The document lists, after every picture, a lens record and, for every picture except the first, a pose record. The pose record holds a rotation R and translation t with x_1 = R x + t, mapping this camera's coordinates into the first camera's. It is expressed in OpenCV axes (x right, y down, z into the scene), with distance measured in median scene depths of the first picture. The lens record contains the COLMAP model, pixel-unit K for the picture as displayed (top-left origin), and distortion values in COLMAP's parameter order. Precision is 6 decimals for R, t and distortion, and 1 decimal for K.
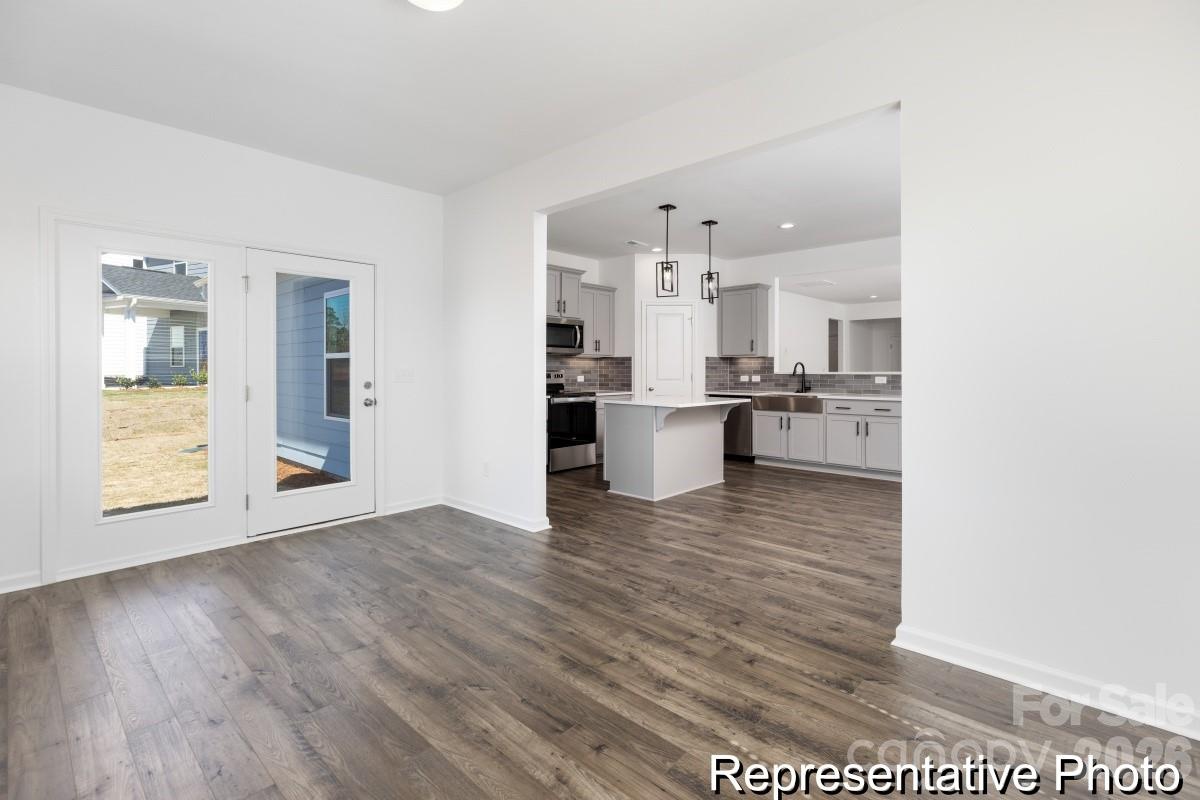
lens RADIAL K [[551.6, 0, 595.9], [0, 551.6, 378.2], [0, 0, 1]] dist [0.000856, 0.000191]
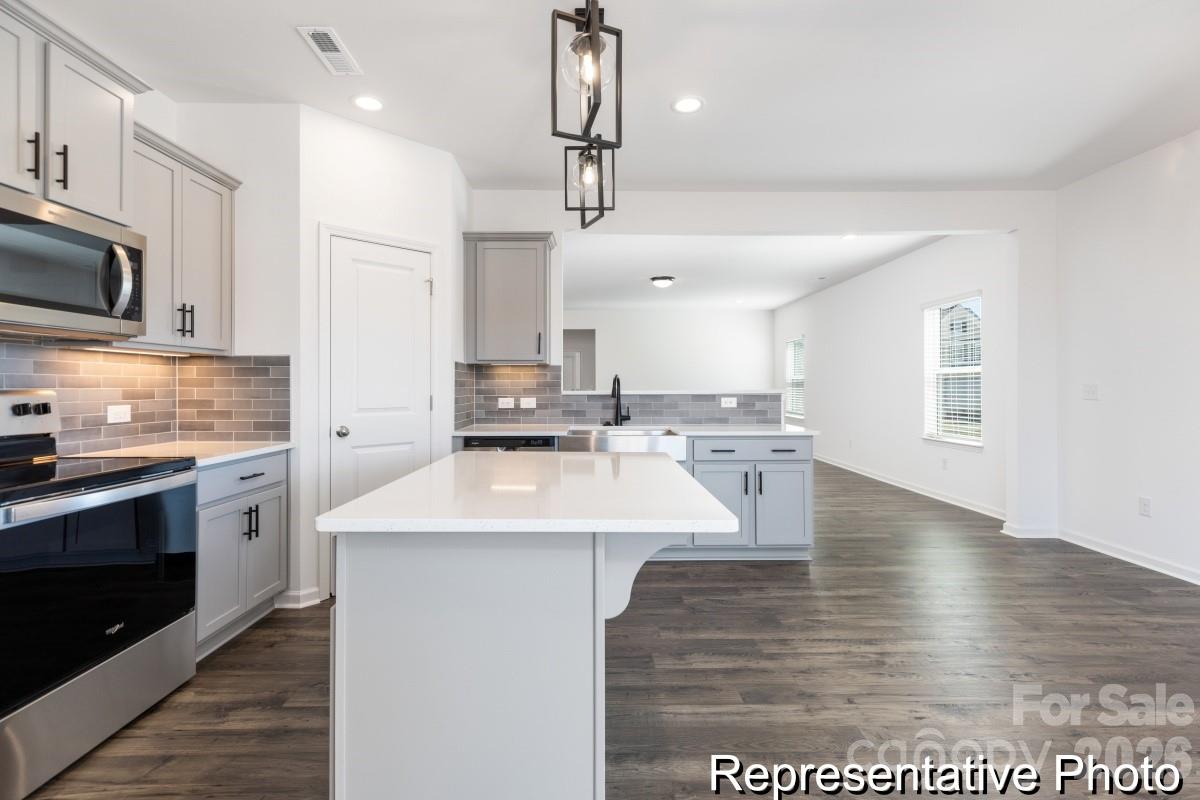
lens RADIAL K [[538.5, 0, 604.2], [0, 538.5, 384.5], [0, 0, 1]] dist [-0.000149, -0.000099]
pose [[0.715185, 0.002732, 0.698930, -0.046856], [0.011423, 0.999813, -0.015597, -0.008935], [-0.698842, 0.019139, 0.715020, 0.554382]]
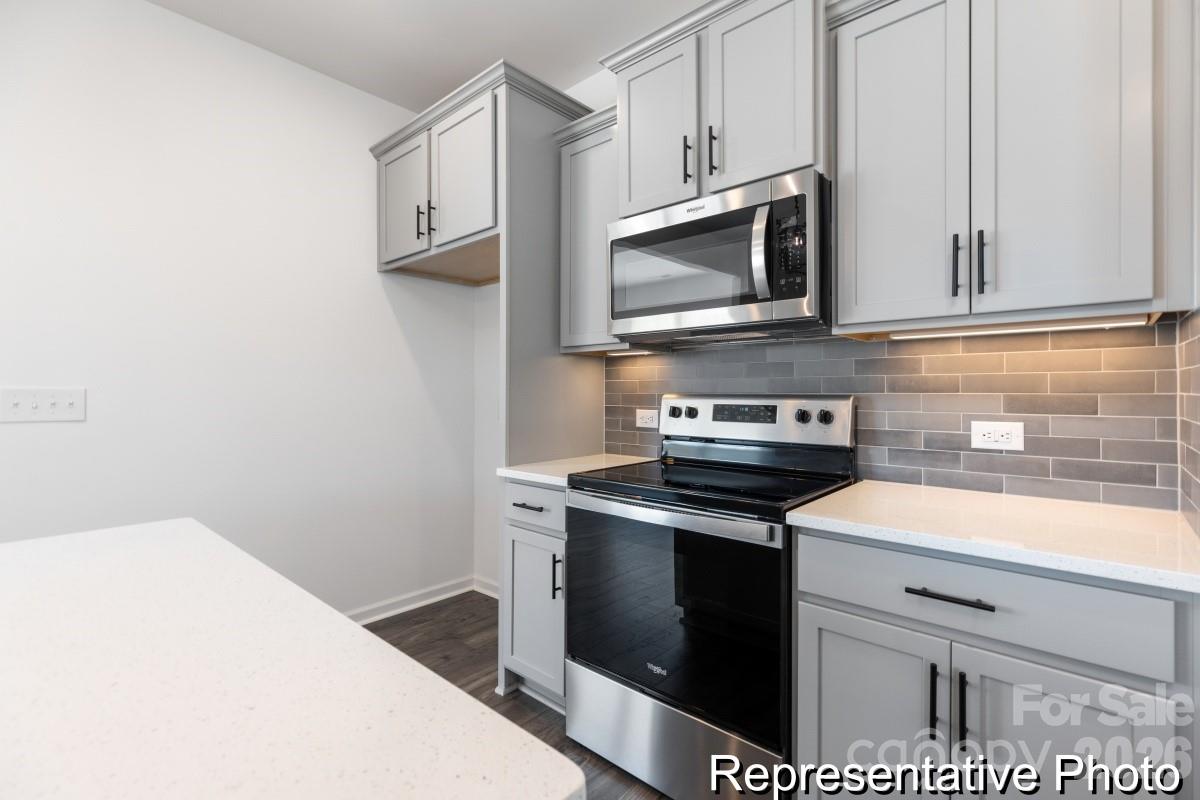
lens RADIAL K [[538.4, 0, 601.5], [0, 538.4, 395.4], [0, 0, 1]] dist [-0.000084, 0.000003]
pose [[0.032103, -0.002437, -0.999482, 0.176656], [-0.024666, 0.999691, -0.003230, -0.010089], [0.999180, 0.024757, 0.032033, 0.857934]]
